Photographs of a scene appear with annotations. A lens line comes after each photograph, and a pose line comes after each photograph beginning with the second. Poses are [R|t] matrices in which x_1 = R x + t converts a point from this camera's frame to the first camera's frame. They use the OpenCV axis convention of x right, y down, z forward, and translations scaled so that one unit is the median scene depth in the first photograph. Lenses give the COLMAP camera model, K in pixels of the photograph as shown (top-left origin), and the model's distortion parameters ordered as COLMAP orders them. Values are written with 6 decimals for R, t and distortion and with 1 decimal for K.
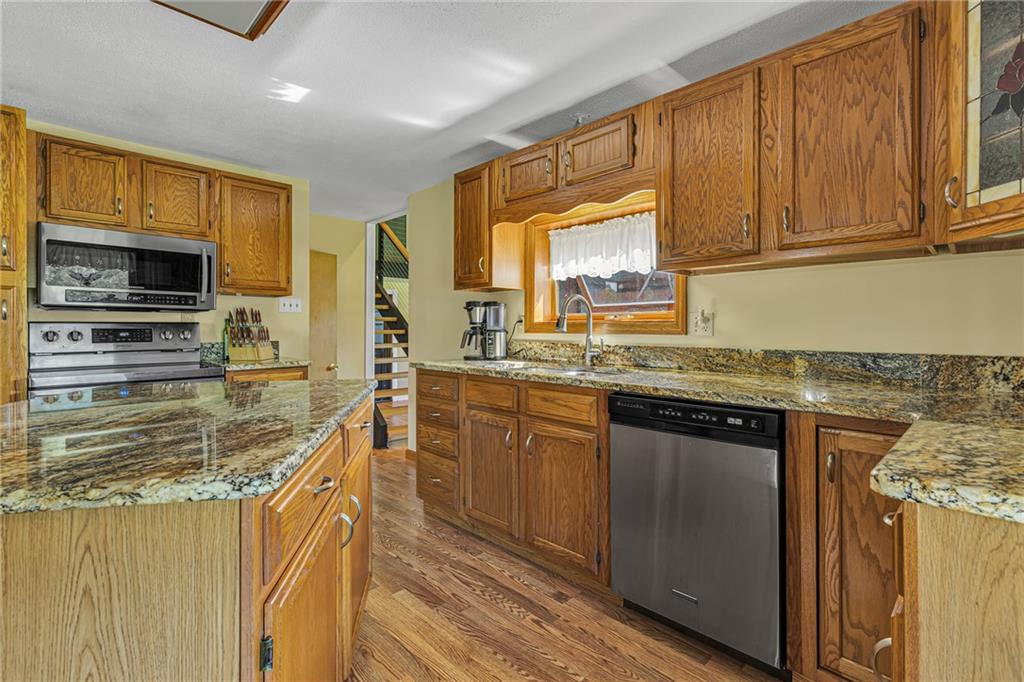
lens RADIAL K [[469.4, 0, 514.7], [0, 469.4, 328.0], [0, 0, 1]] dist [0.000067, -0.000152]
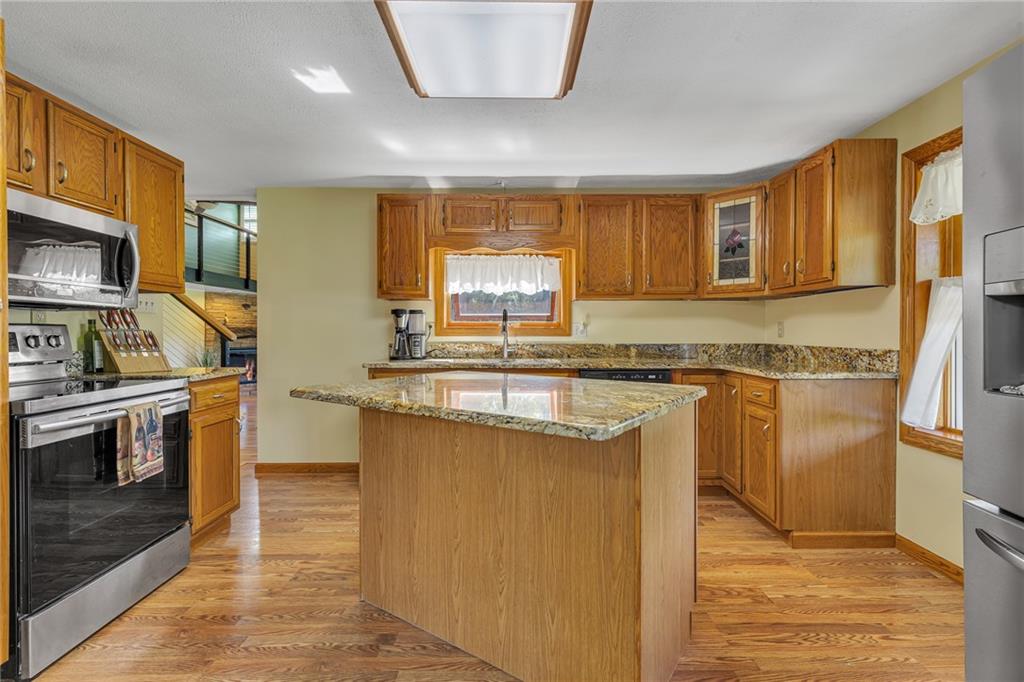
lens RADIAL K [[463.6, 0, 522.3], [0, 463.6, 337.7], [0, 0, 1]] dist [0.000732, -0.000164]
pose [[0.709546, -0.007437, 0.704620, -0.832375], [-0.000988, 0.999933, 0.011549, 0.000801], [-0.704658, -0.008891, 0.709491, -0.033780]]
